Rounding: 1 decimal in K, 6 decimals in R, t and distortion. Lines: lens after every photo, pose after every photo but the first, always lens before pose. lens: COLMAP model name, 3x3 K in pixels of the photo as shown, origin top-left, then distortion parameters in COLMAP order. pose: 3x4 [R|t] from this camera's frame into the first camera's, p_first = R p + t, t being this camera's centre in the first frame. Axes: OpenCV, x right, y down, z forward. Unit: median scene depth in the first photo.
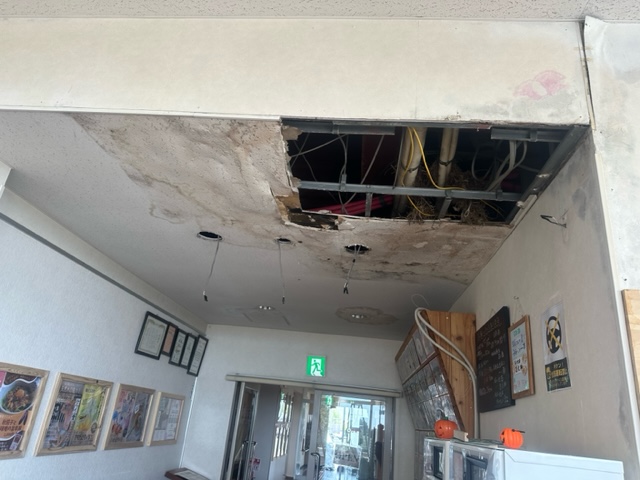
lens RADIAL K [[446.2, 0, 314.6], [0, 446.2, 243.8], [0, 0, 1]] dist [0.045437, -0.055051]
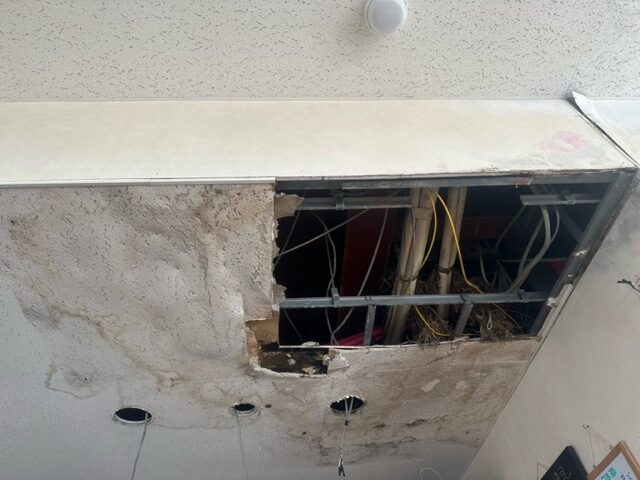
lens RADIAL K [[452.4, 0, 320.0], [0, 452.4, 240.0], [0, 0, 1]] dist [0.028679, -0.039429]
pose [[0.972905, -0.037393, 0.228162, -0.124690], [0.136692, 0.888924, -0.437184, 0.102921], [-0.186471, 0.456527, 0.869949, 0.261233]]
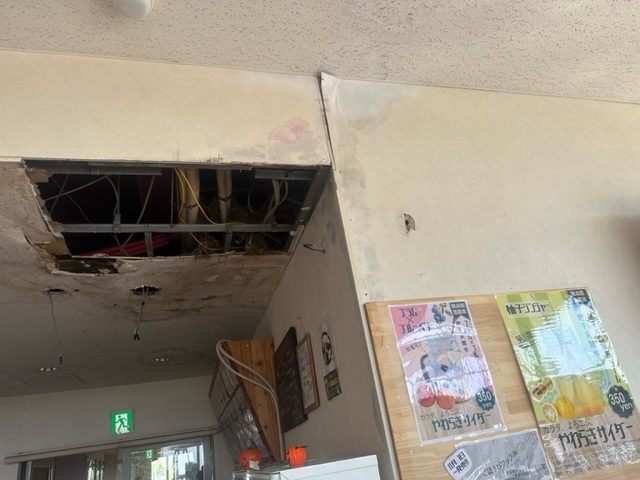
lens RADIAL K [[444.3, 0, 312.2], [0, 444.3, 241.6], [0, 0, 1]] dist [0.106393, -0.137881]
pose [[0.915585, -0.080287, 0.394029, 0.057465], [0.106017, 0.993393, -0.043935, -0.012990], [-0.387898, 0.082000, 0.918047, -0.024082]]
